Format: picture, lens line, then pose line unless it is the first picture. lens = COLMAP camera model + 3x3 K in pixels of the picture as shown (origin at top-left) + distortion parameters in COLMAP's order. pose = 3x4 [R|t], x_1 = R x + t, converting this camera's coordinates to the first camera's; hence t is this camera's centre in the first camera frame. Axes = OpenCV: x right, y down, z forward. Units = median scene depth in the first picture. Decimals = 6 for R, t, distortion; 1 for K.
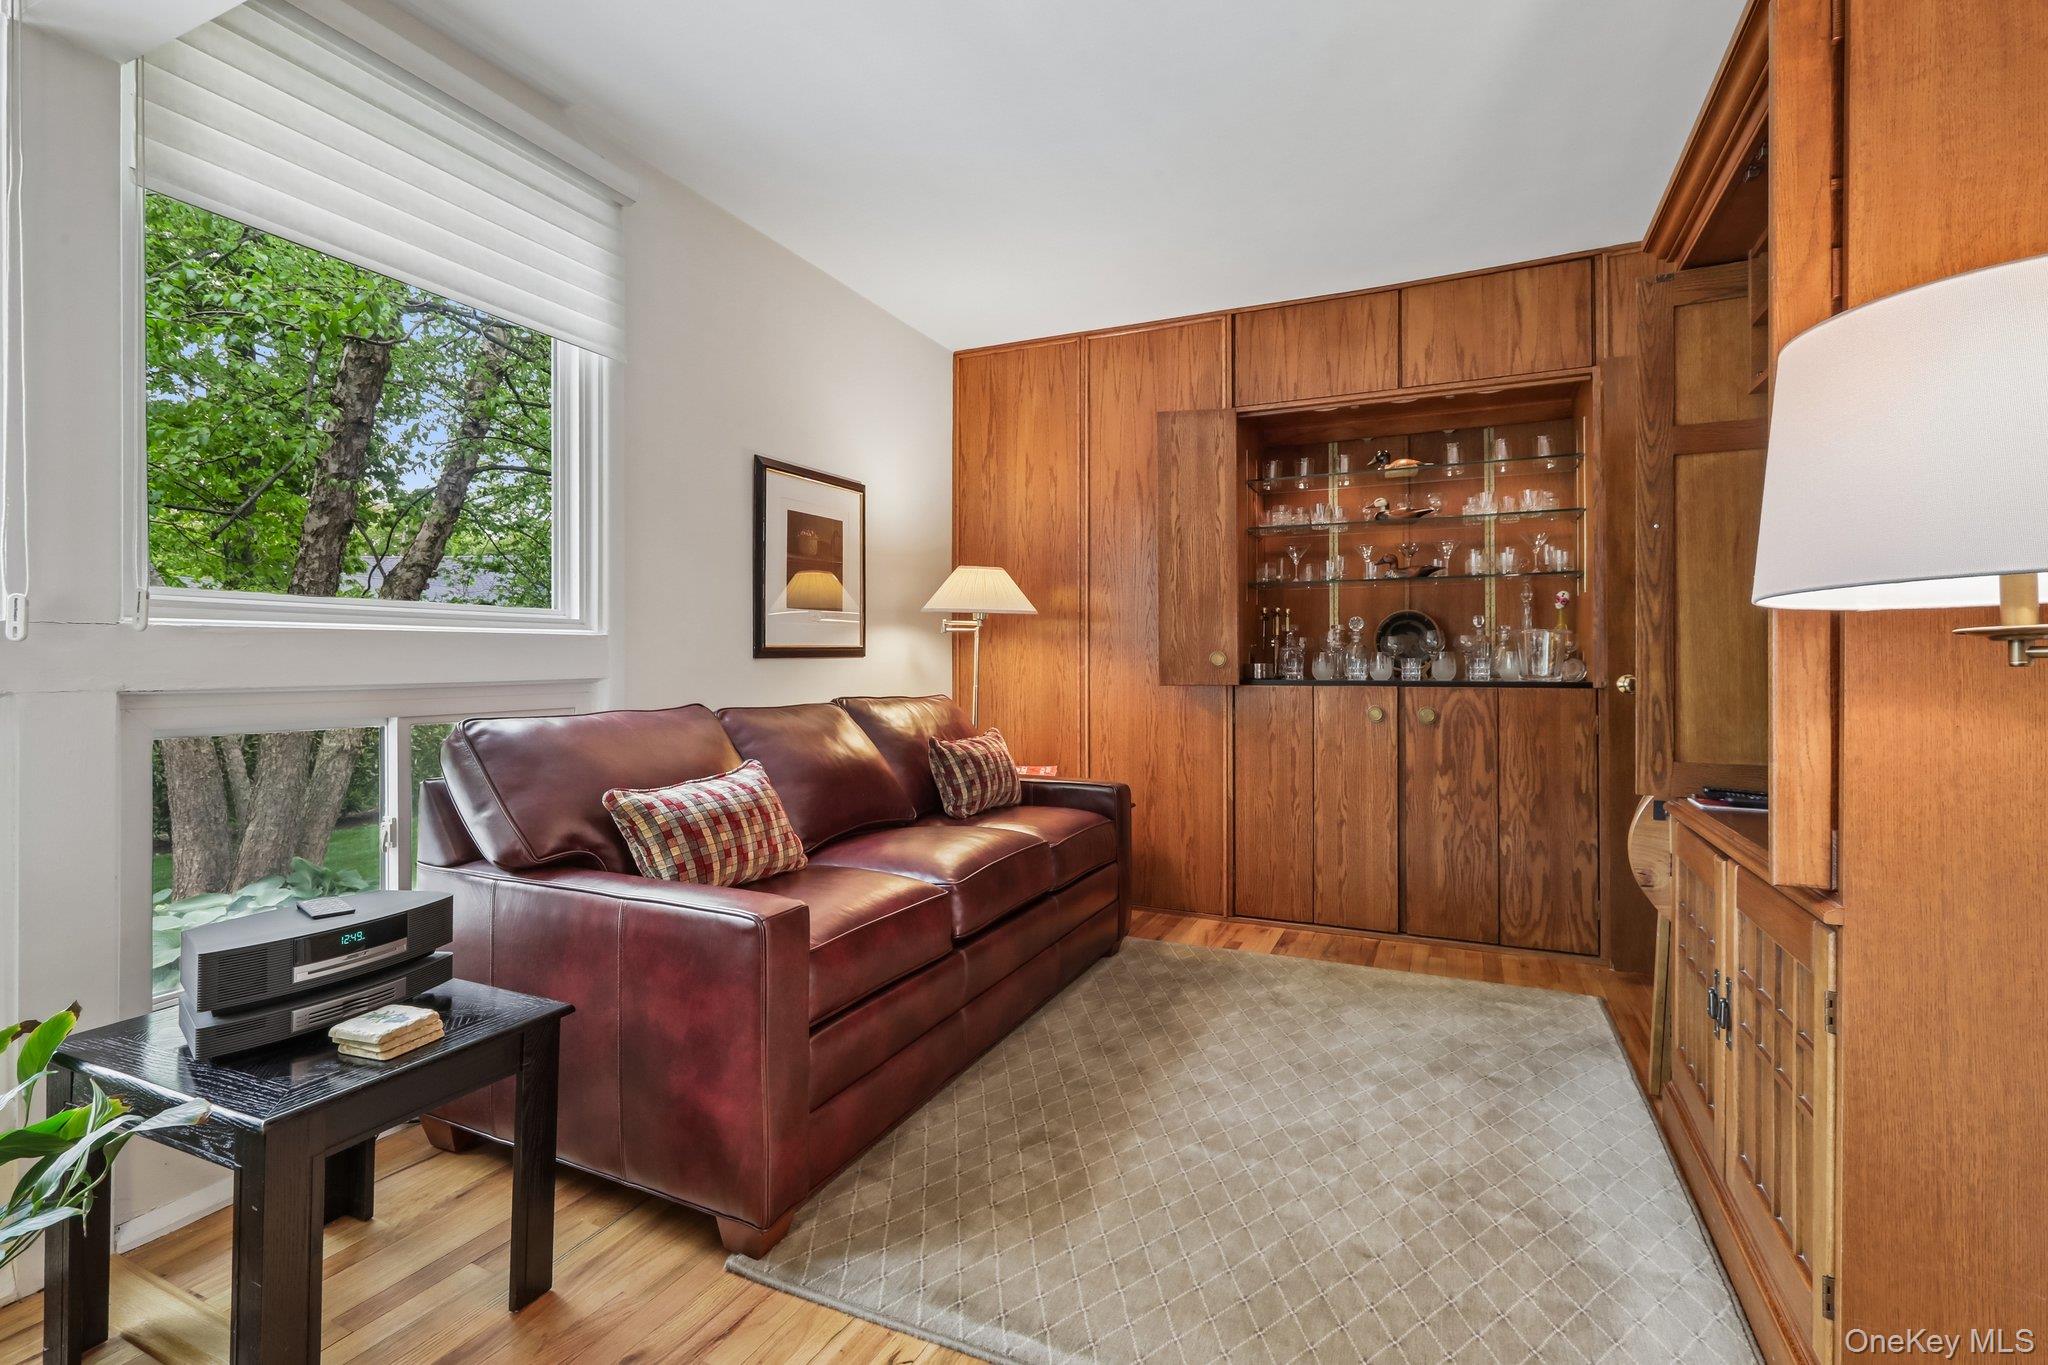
lens RADIAL K [[929.1, 0, 1013.9], [0, 929.1, 659.9], [0, 0, 1]] dist [-0.002549, 0.002145]
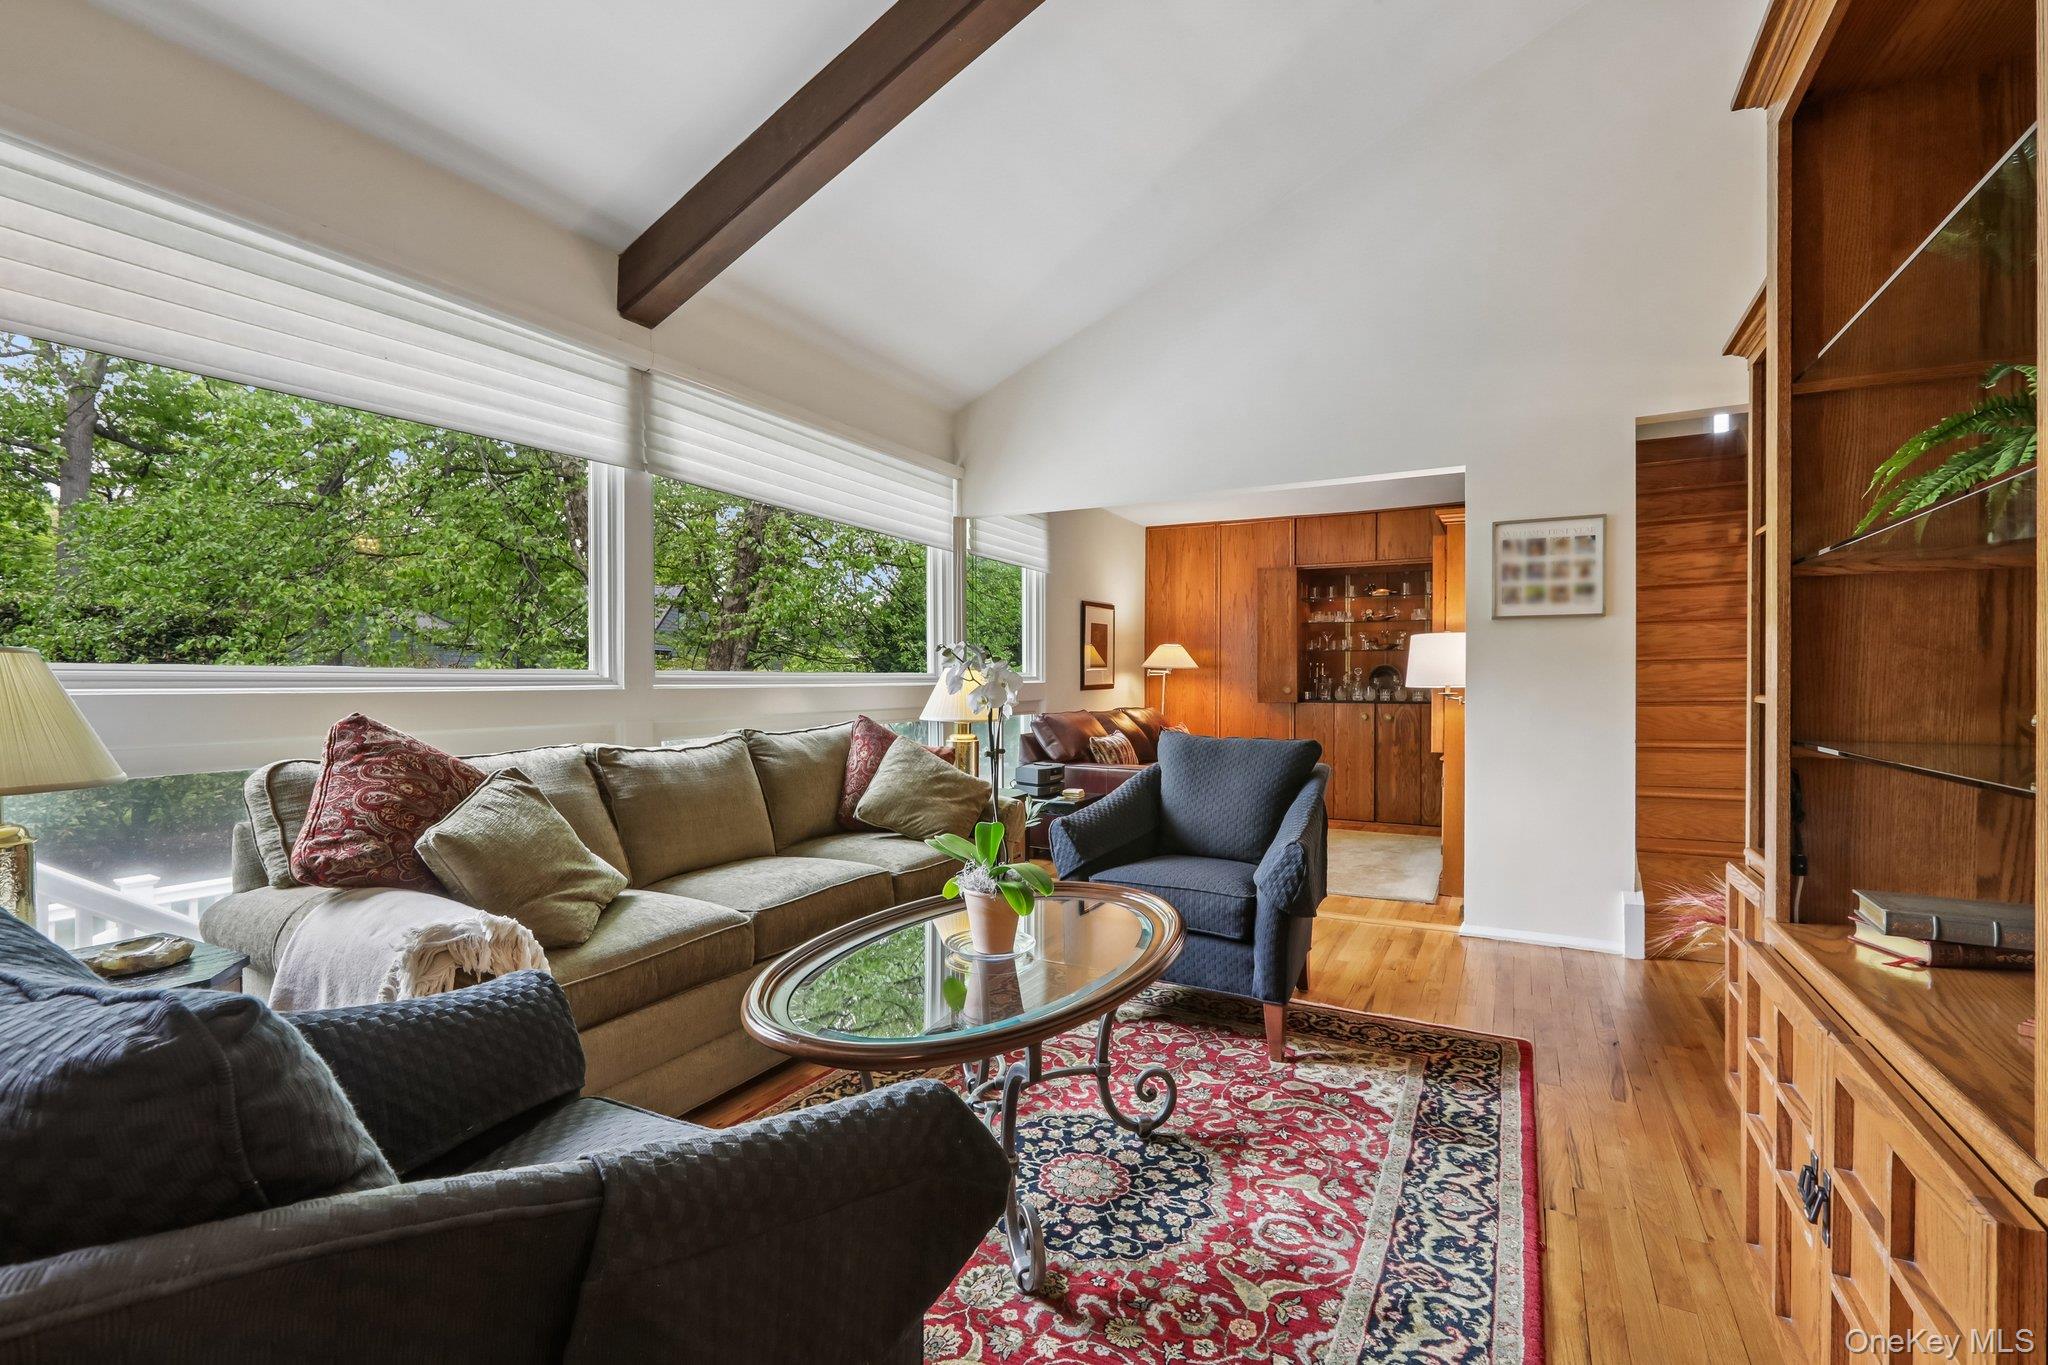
lens RADIAL K [[912.4, 0, 1035.9], [0, 912.4, 686.2], [0, 0, 1]] dist [-0.001579, -0.000096]
pose [[0.999359, 0.001169, -0.035787, -0.252524], [-0.000786, 0.999942, 0.010739, -0.029145], [0.035797, -0.010704, 0.999302, -0.990823]]
